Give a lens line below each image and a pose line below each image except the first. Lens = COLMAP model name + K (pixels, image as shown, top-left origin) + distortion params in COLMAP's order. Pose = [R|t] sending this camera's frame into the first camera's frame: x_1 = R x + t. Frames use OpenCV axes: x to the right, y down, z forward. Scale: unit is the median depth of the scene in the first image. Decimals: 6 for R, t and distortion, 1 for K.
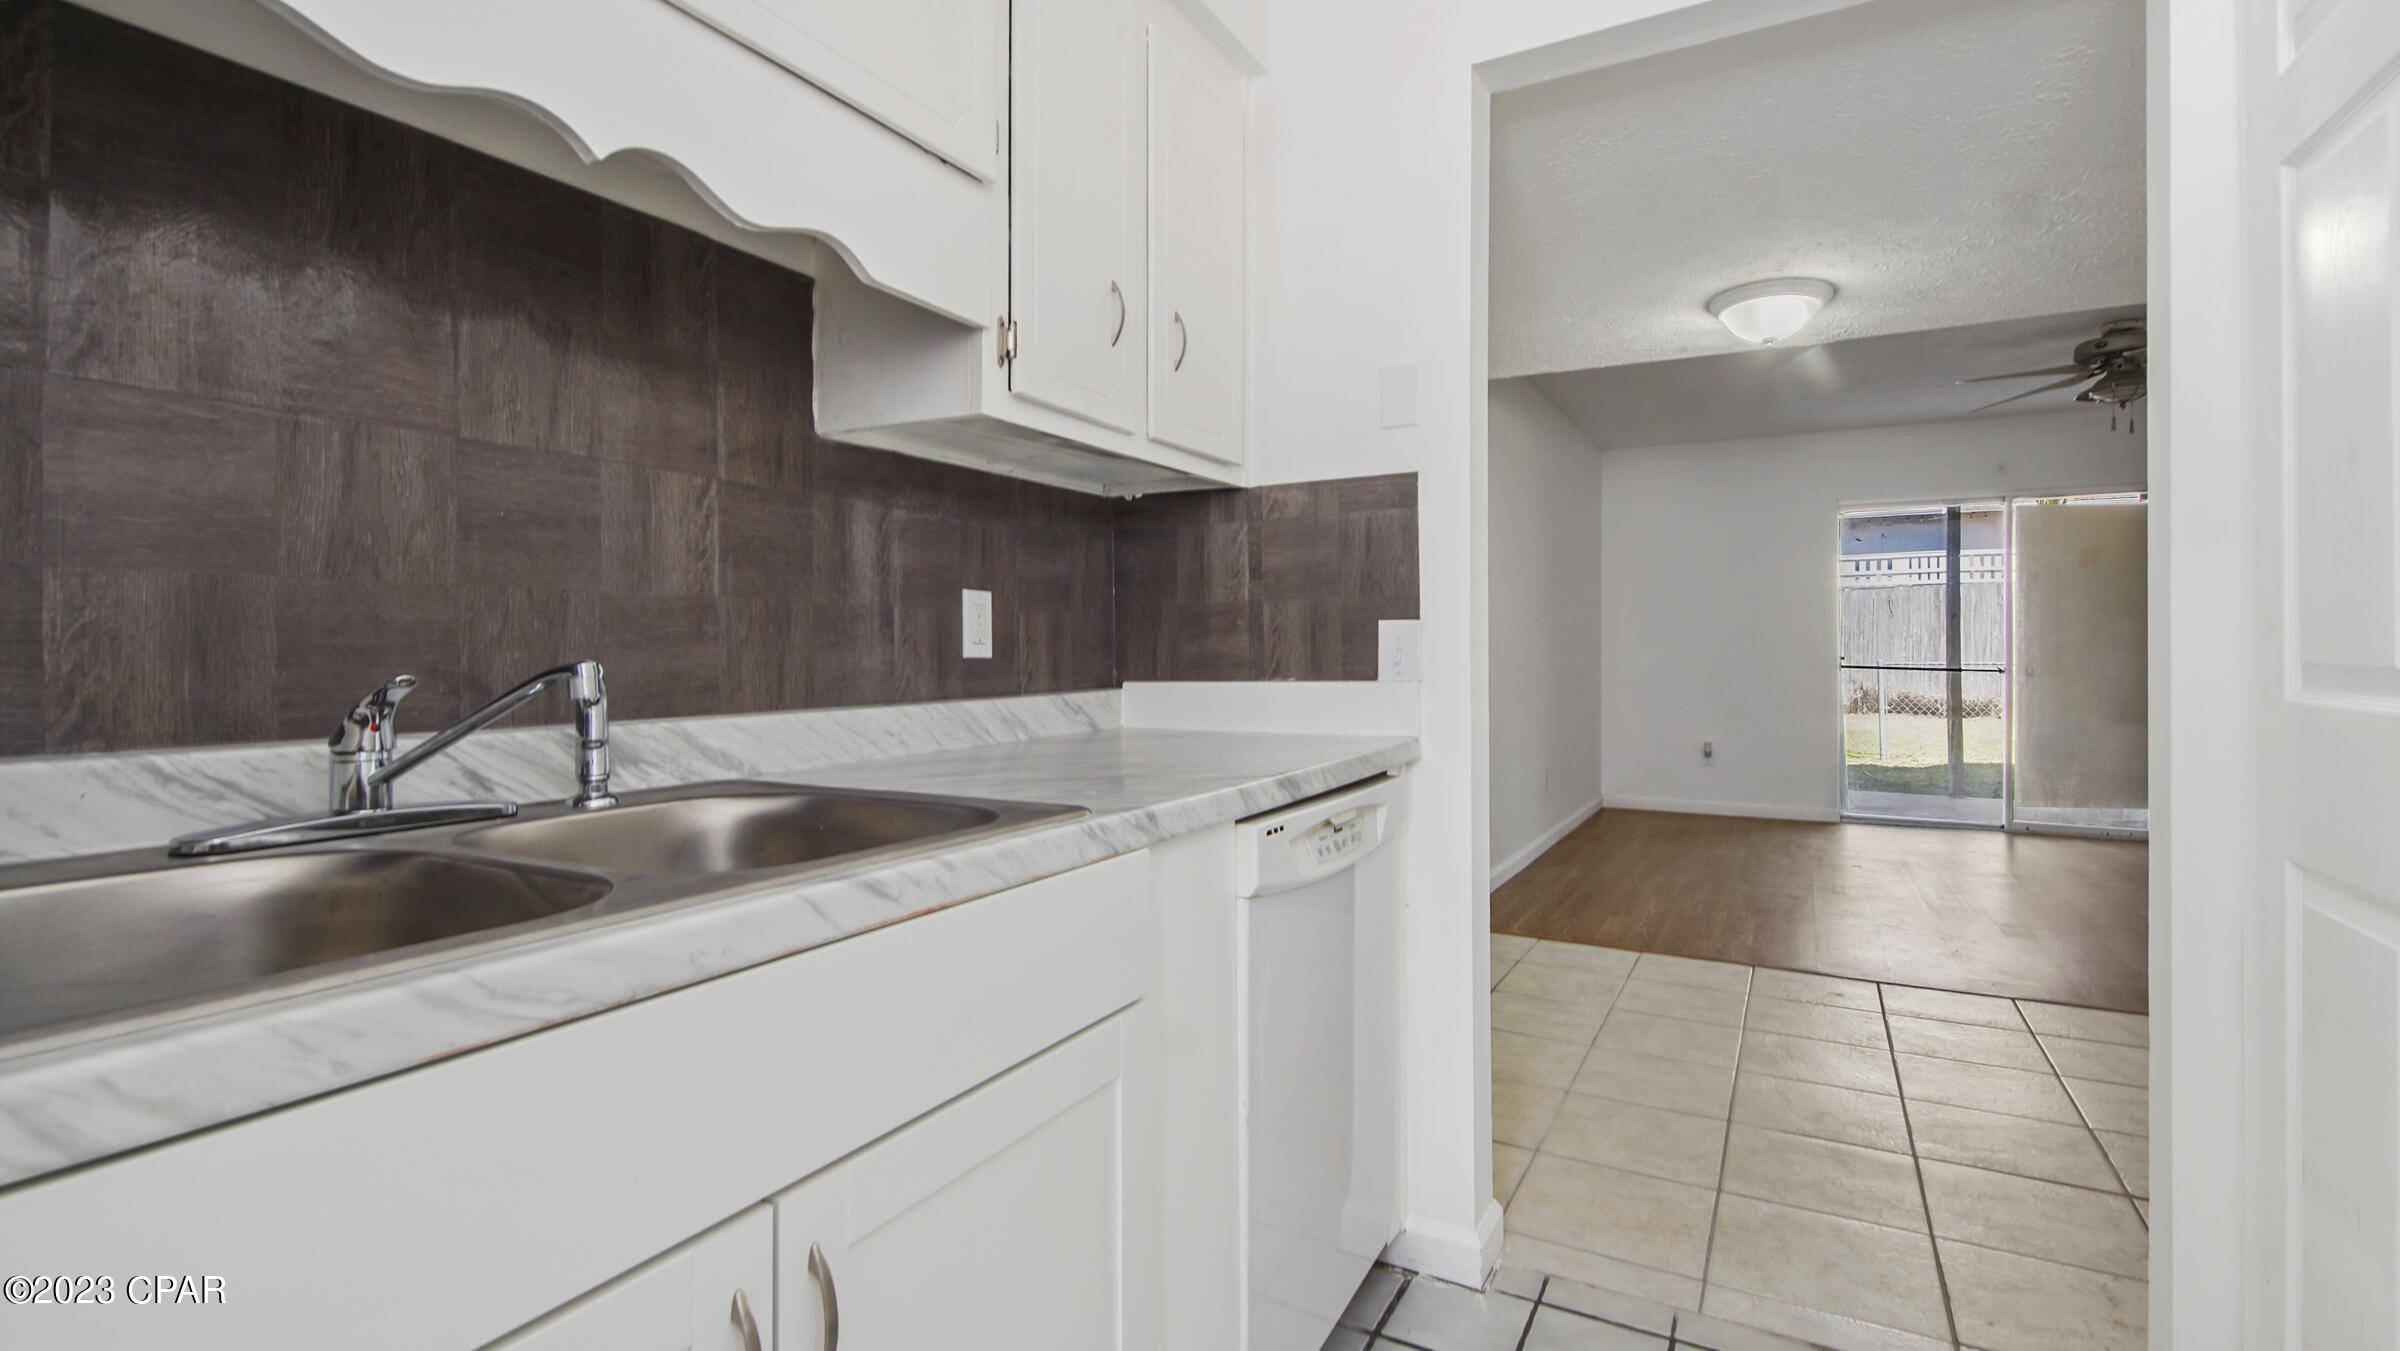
lens RADIAL K [[1121.8, 0, 1202.8], [0, 1121.8, 639.6], [0, 0, 1]] dist [0.000034, -0.000151]
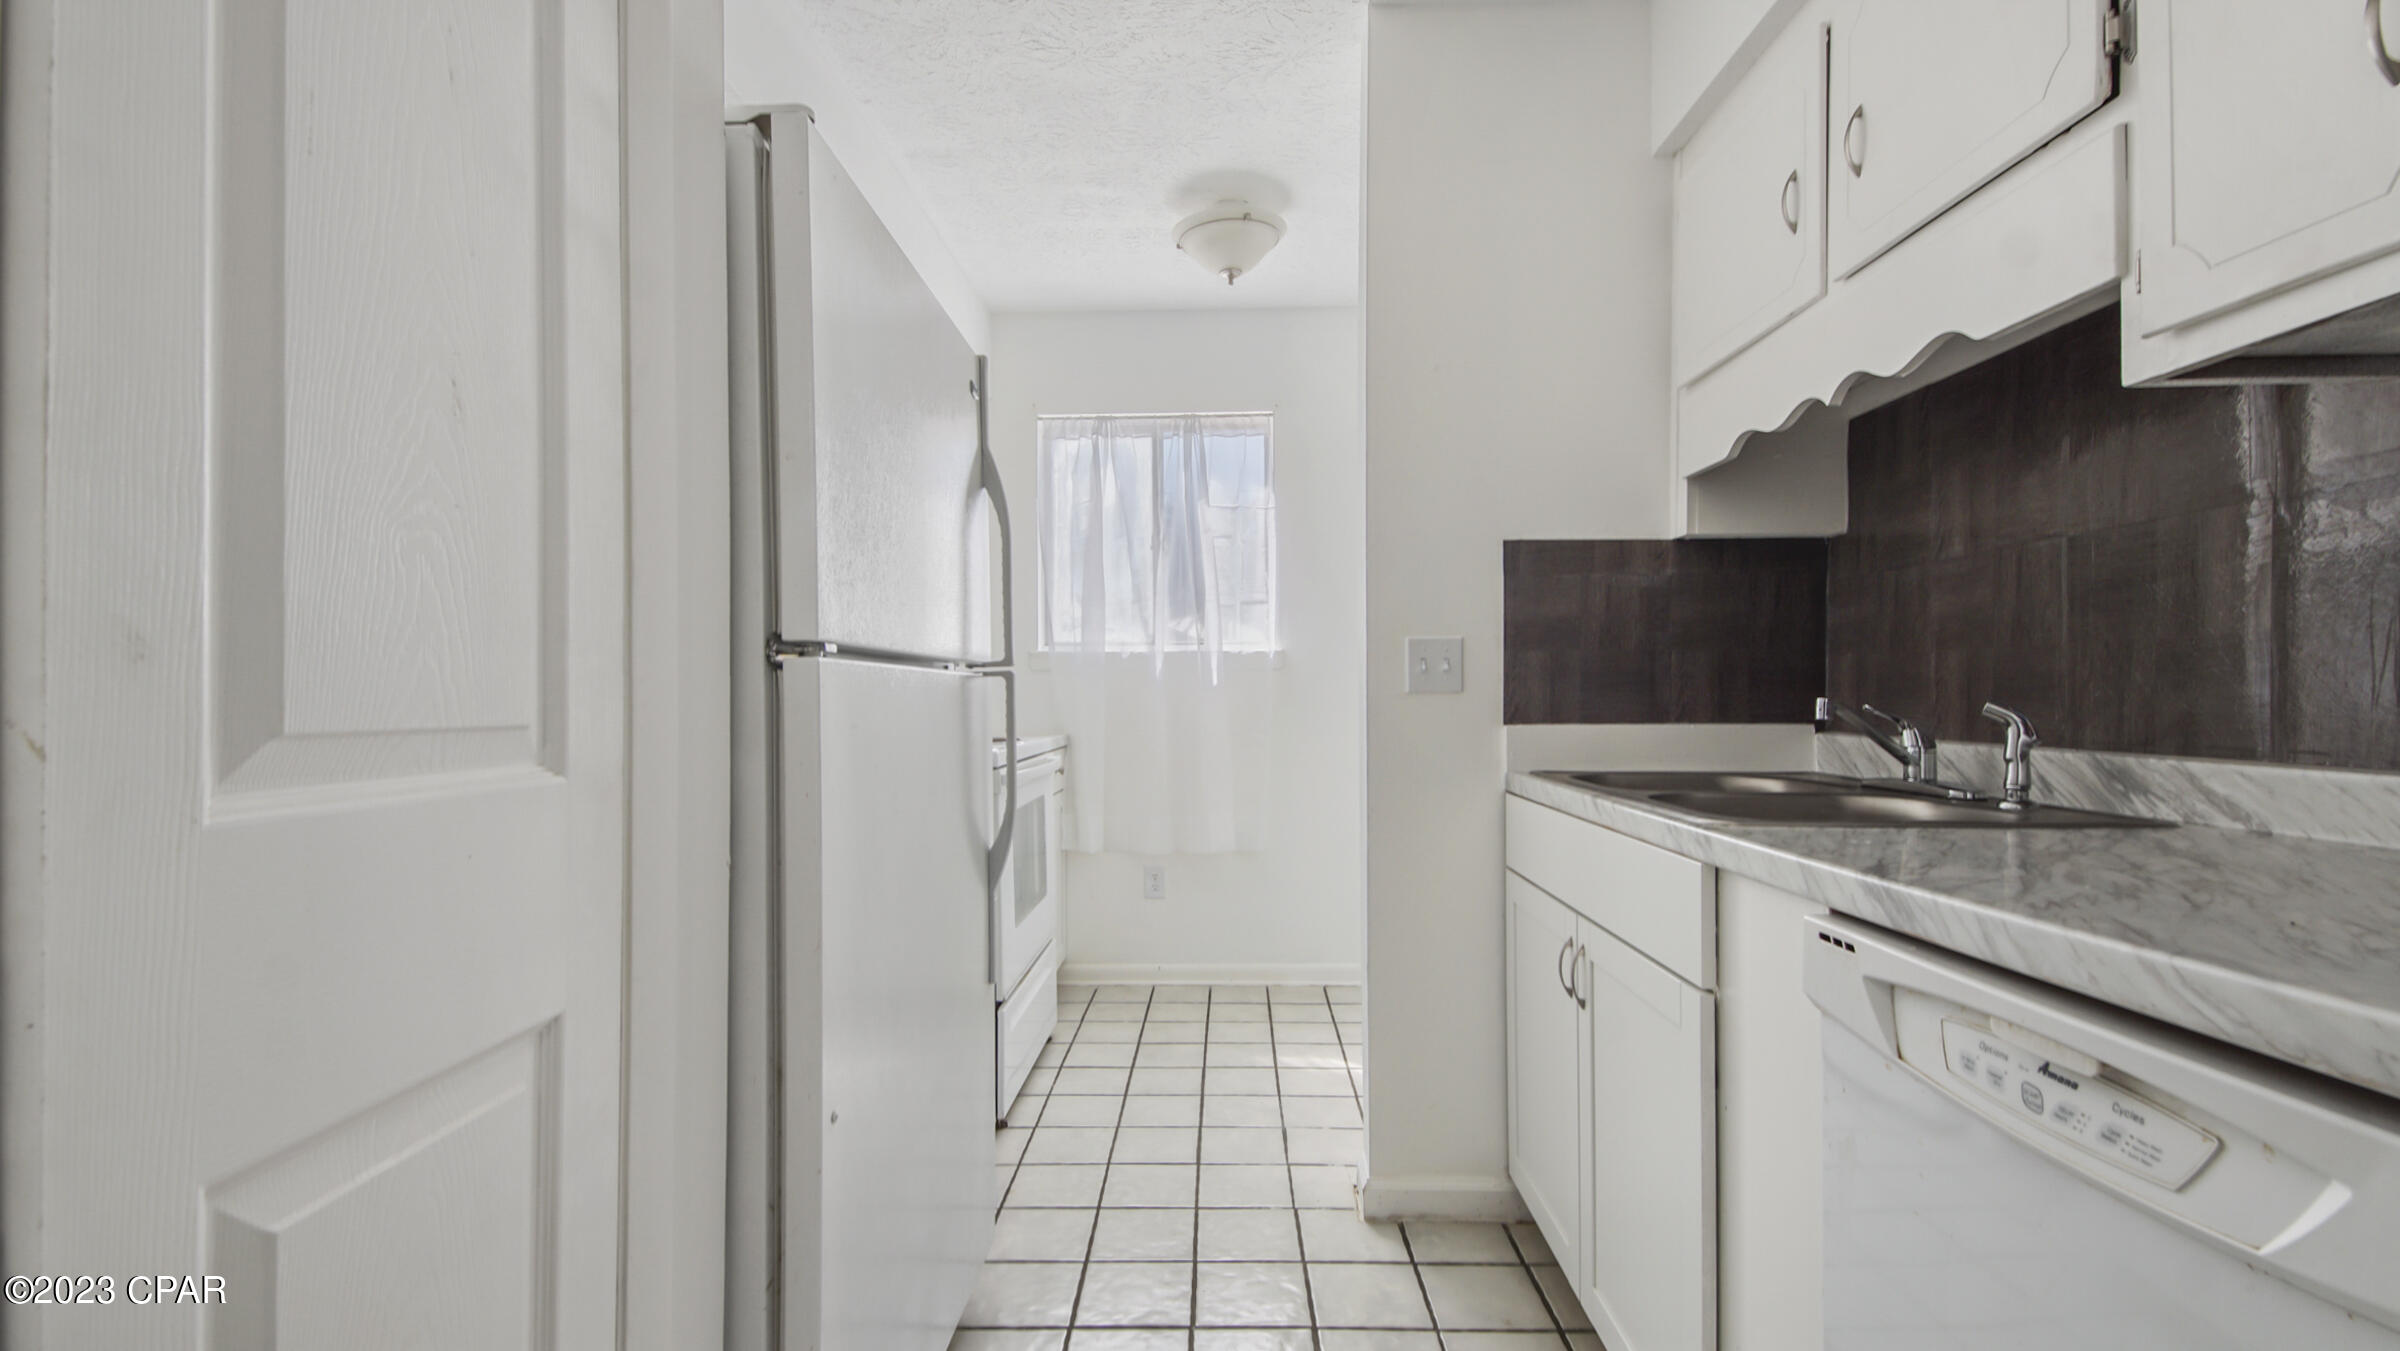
lens RADIAL K [[1129.8, 0, 1200.0], [0, 1129.8, 675.5], [0, 0, 1]] dist [-0.000168, -0.000213]
pose [[-0.892982, -0.001589, -0.450090, 0.370468], [0.009195, 0.999721, -0.021771, 0.004729], [0.449999, -0.023579, -0.892718, 0.712242]]
